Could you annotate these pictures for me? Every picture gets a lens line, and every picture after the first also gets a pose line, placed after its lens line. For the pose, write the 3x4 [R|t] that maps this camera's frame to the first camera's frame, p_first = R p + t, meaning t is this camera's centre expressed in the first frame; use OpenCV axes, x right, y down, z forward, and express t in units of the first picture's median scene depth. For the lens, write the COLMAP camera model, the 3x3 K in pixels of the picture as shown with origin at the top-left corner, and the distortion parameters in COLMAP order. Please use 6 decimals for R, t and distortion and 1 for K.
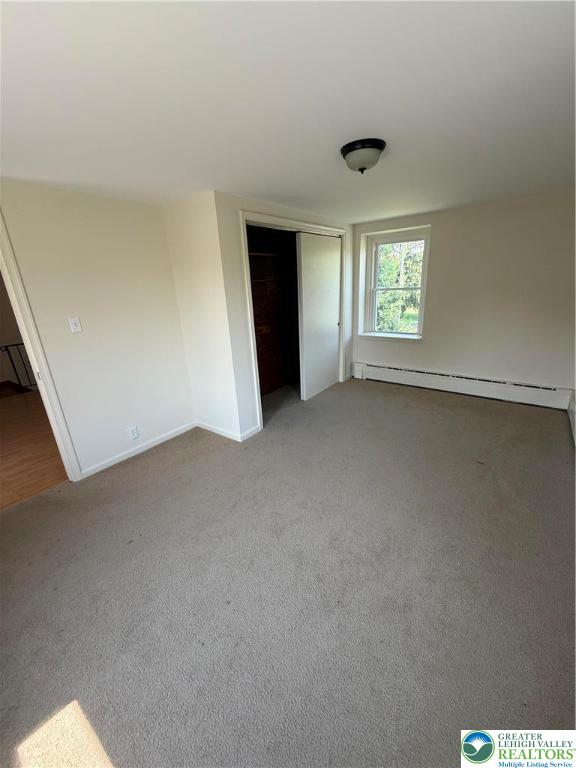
lens RADIAL K [[308.9, 0, 285.5], [0, 308.9, 383.5], [0, 0, 1]] dist [0.002585, 0.000002]
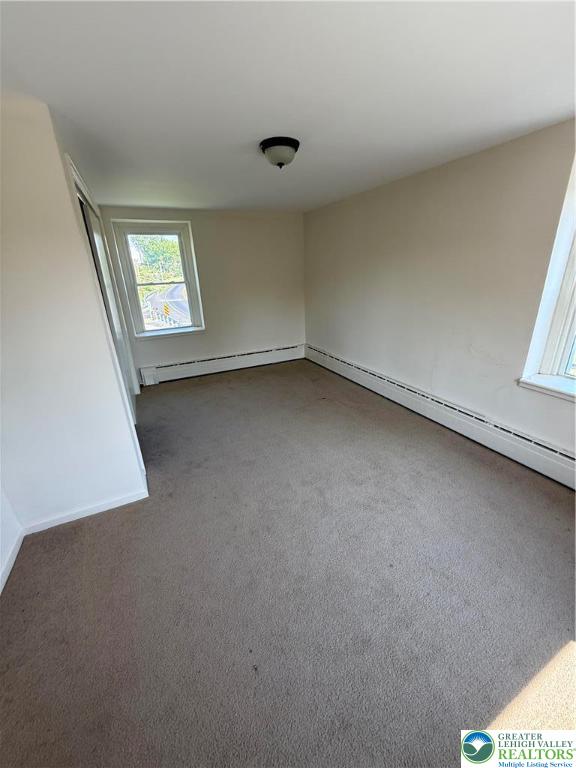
lens RADIAL K [[308.9, 0, 291.5], [0, 308.9, 383.1], [0, 0, 1]] dist [0.002585, 0.000002]
pose [[0.441530, -0.284481, 0.850953, -0.489596], [0.292010, 0.942334, 0.163516, -0.069199], [-0.848399, 0.176289, 0.499140, 0.302708]]
